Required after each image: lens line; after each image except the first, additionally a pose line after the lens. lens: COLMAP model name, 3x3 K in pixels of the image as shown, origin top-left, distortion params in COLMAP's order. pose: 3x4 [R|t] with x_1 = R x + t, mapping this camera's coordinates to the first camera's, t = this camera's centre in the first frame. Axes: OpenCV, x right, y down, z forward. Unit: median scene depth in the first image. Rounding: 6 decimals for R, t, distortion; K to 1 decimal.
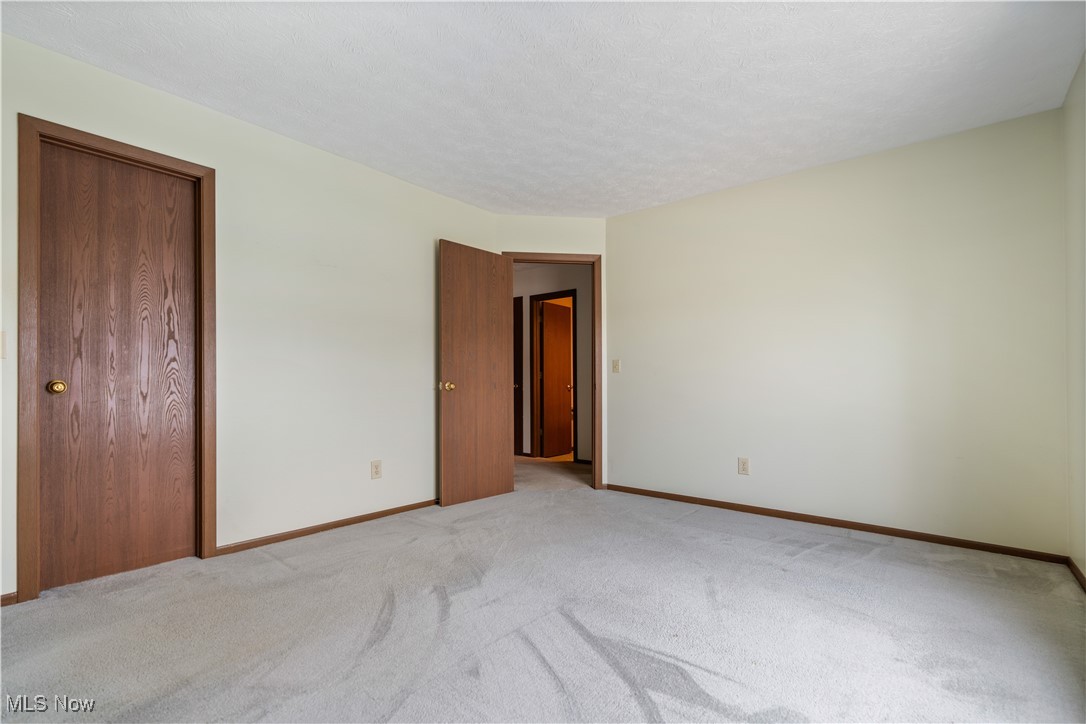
lens RADIAL K [[499.3, 0, 540.9], [0, 499.3, 387.8], [0, 0, 1]] dist [-0.005033, -0.000020]
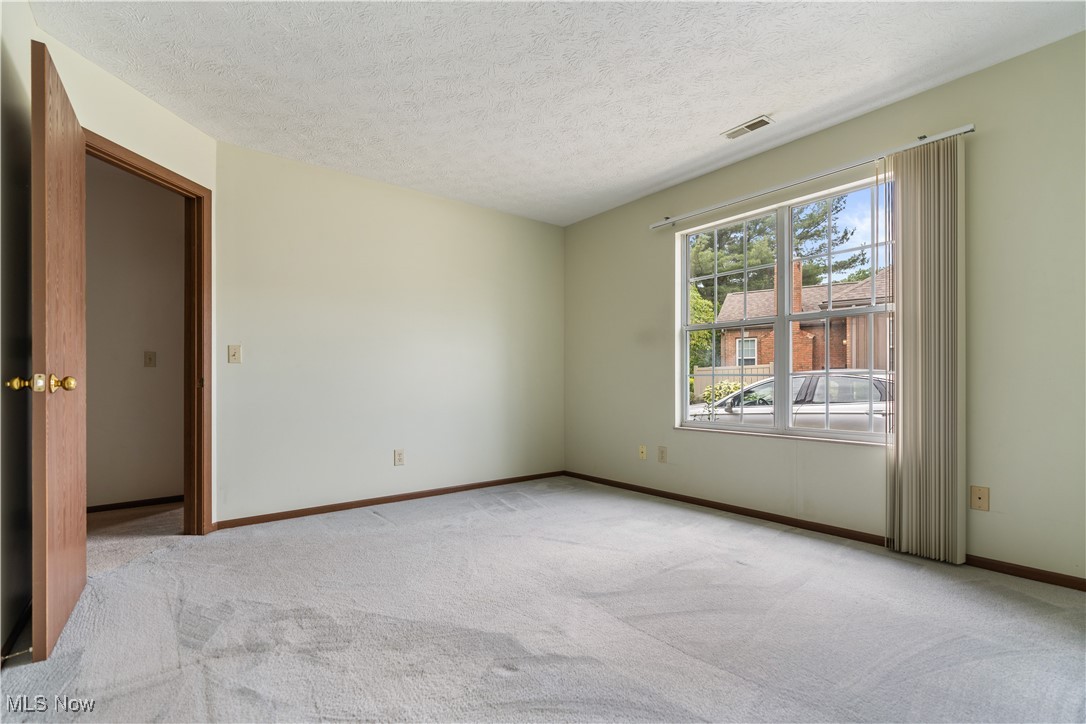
lens RADIAL K [[499.3, 0, 540.9], [0, 499.3, 387.8], [0, 0, 1]] dist [-0.005033, -0.000020]
pose [[0.192604, -0.020518, 0.981062, -0.689882], [0.009972, 0.999771, 0.018951, -0.007208], [-0.981226, 0.006133, 0.192765, 0.620000]]
